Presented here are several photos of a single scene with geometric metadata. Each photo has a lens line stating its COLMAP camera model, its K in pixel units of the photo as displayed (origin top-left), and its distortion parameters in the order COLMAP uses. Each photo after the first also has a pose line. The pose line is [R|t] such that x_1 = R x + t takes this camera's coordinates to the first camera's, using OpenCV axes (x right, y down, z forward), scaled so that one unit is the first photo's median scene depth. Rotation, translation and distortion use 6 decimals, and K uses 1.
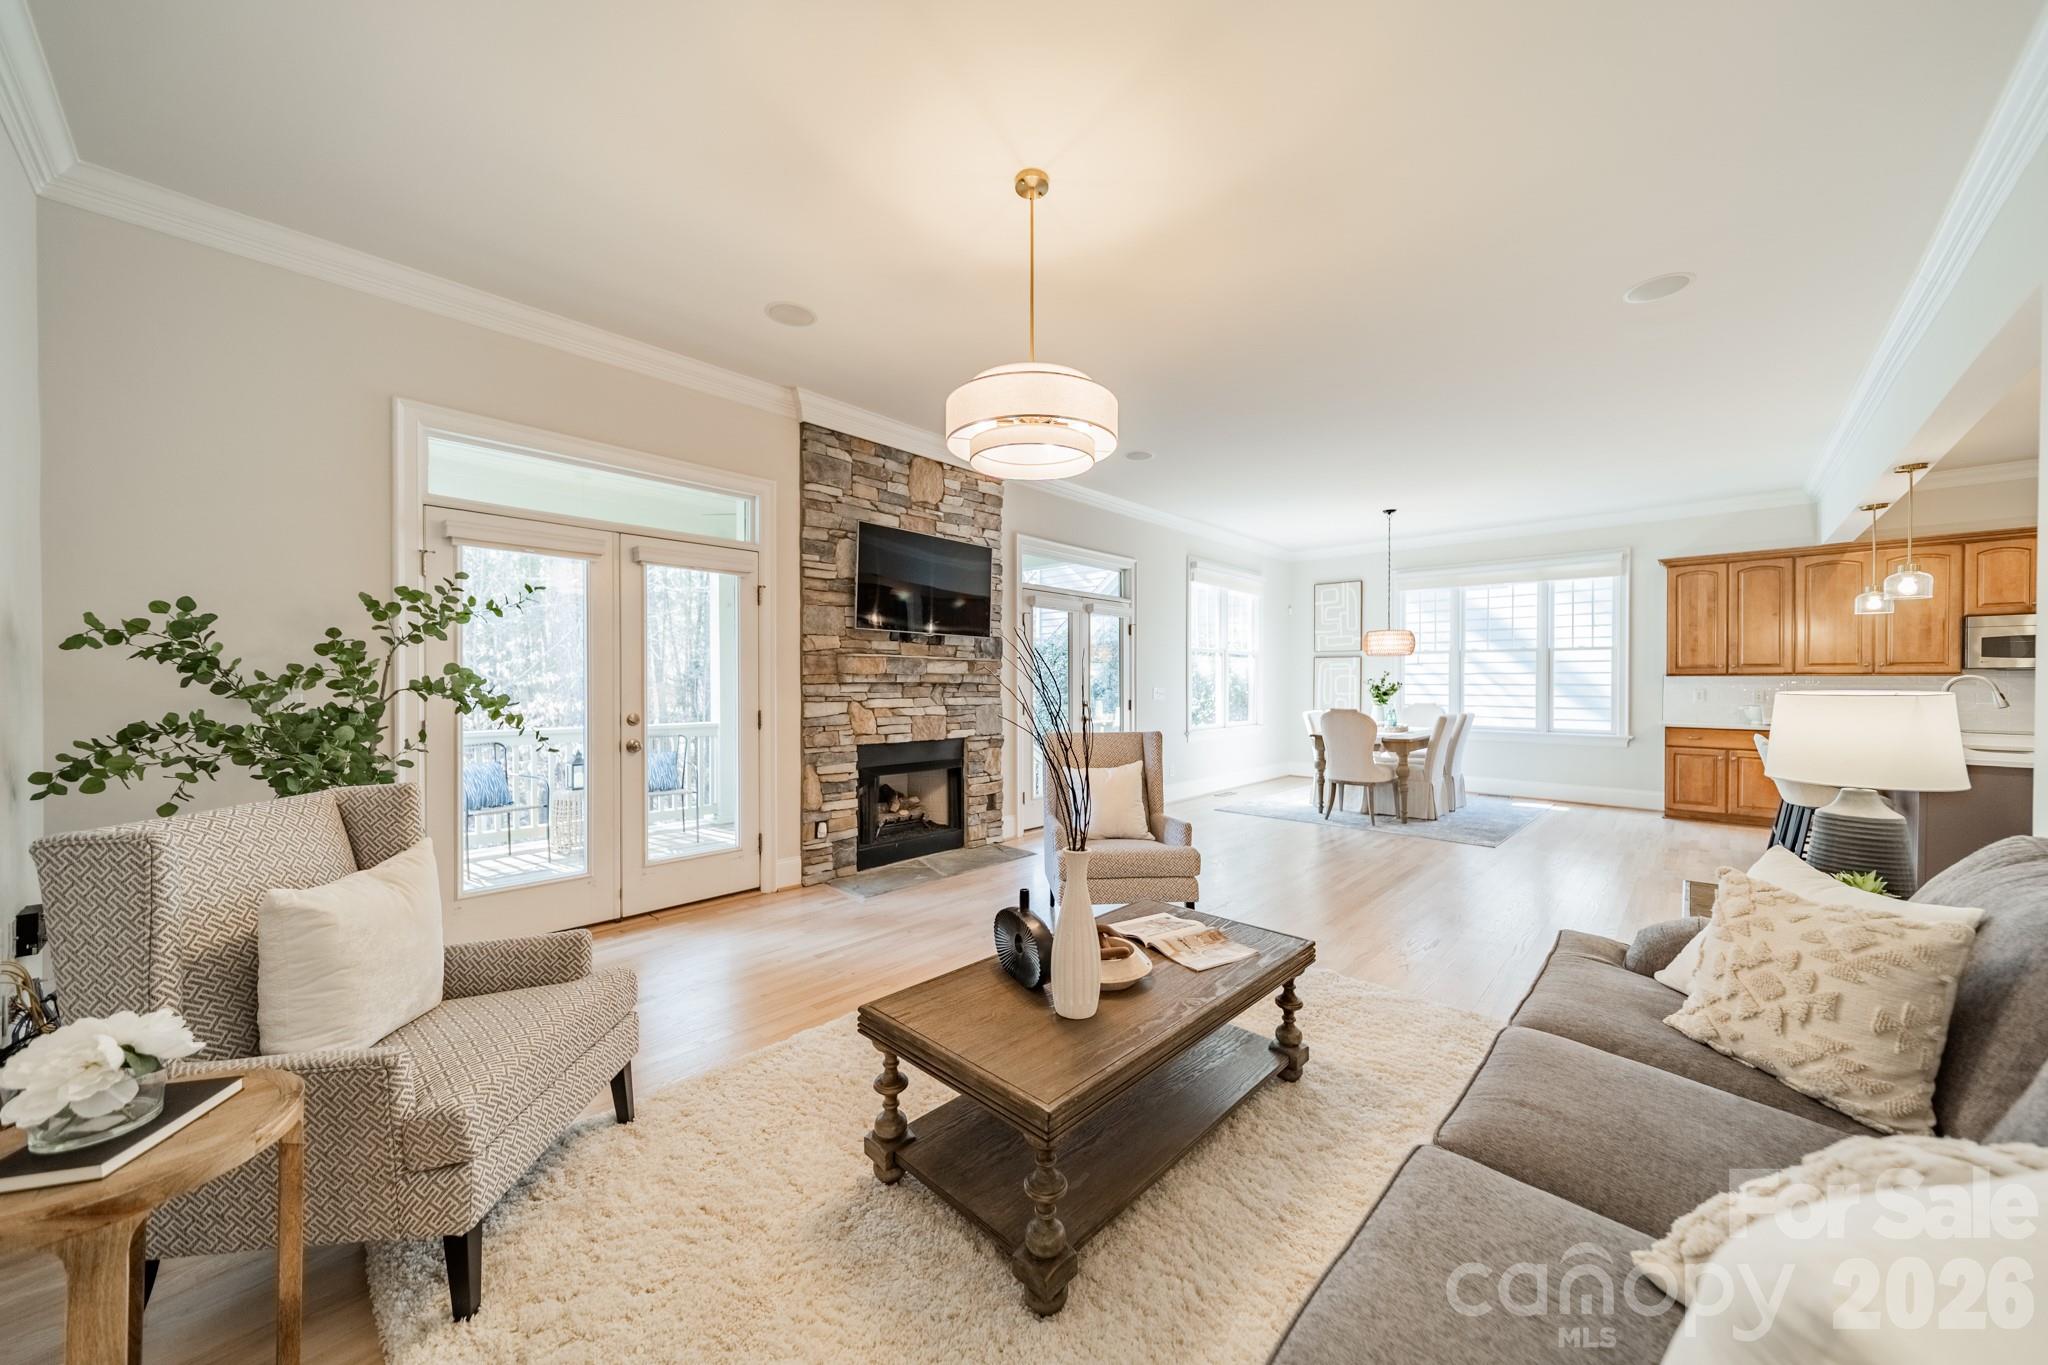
lens RADIAL K [[714.4, 0, 1027.8], [0, 714.4, 683.2], [0, 0, 1]] dist [0.000083, 0.000070]
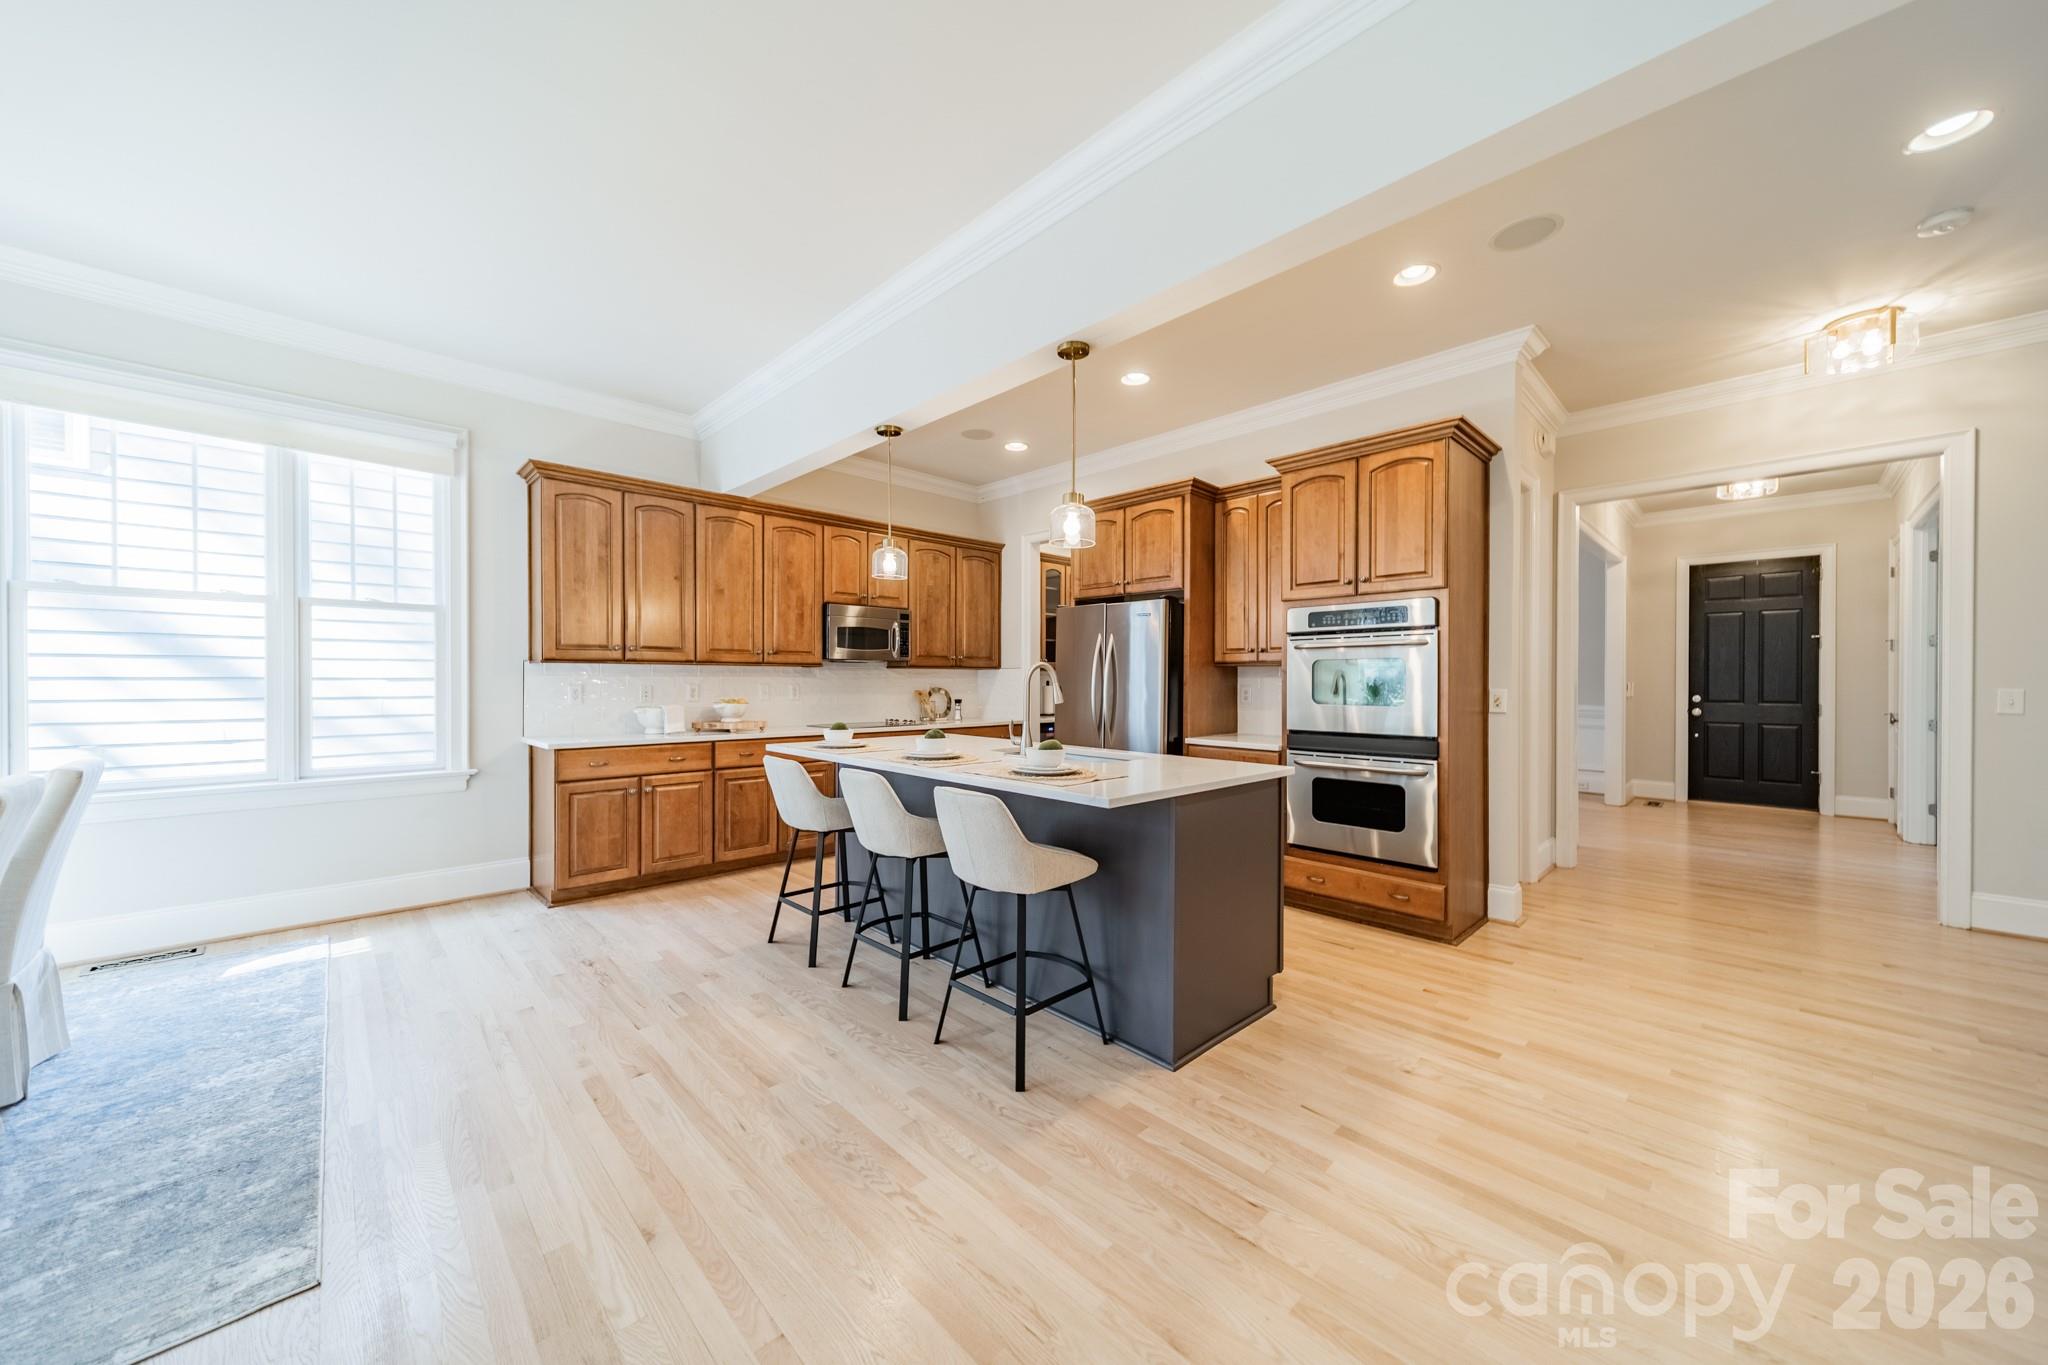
lens RADIAL K [[714.4, 0, 1027.9], [0, 714.4, 684.3], [0, 0, 1]] dist [0.000083, 0.000070]
pose [[0.023032, -0.009656, 0.999688, 0.330167], [0.005718, 0.999938, 0.009527, 0.004848], [-0.999718, 0.005497, 0.023086, 0.614223]]
